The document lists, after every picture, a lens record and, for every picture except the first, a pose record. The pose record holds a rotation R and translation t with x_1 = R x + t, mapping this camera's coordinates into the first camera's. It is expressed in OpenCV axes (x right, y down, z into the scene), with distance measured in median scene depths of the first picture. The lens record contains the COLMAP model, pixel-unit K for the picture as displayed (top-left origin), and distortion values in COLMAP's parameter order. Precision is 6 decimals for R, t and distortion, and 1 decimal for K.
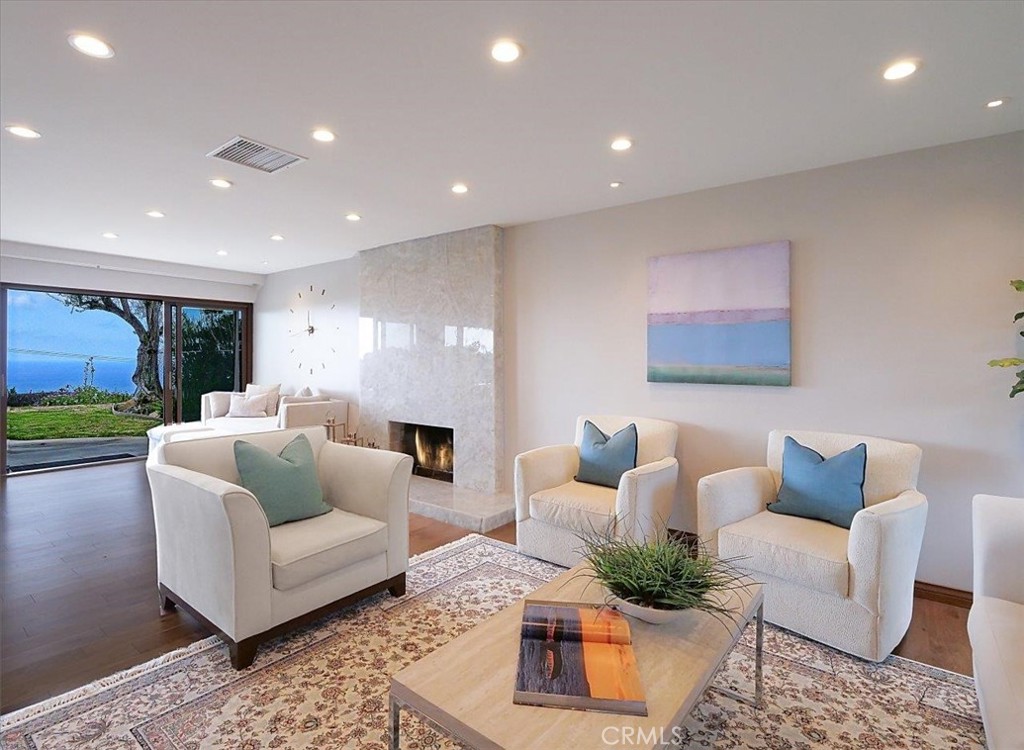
lens RADIAL K [[520.0, 0, 507.5], [0, 520.0, 369.3], [0, 0, 1]] dist [-0.001784, 0.000000]
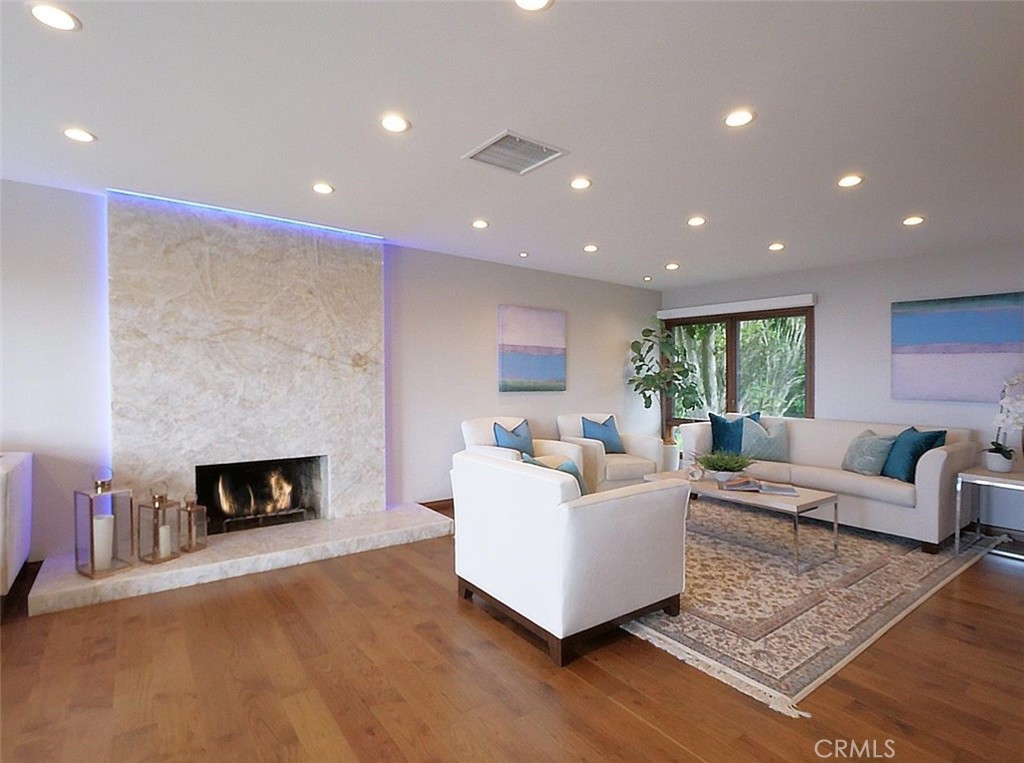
lens RADIAL K [[508.5, 0, 506.1], [0, 508.5, 386.2], [0, 0, 1]] dist [-0.006211, -0.001271]
pose [[0.262453, -0.020725, 0.964722, -0.885089], [0.012294, 0.999760, 0.018133, -0.013396], [-0.964866, 0.007101, 0.262645, 0.513260]]
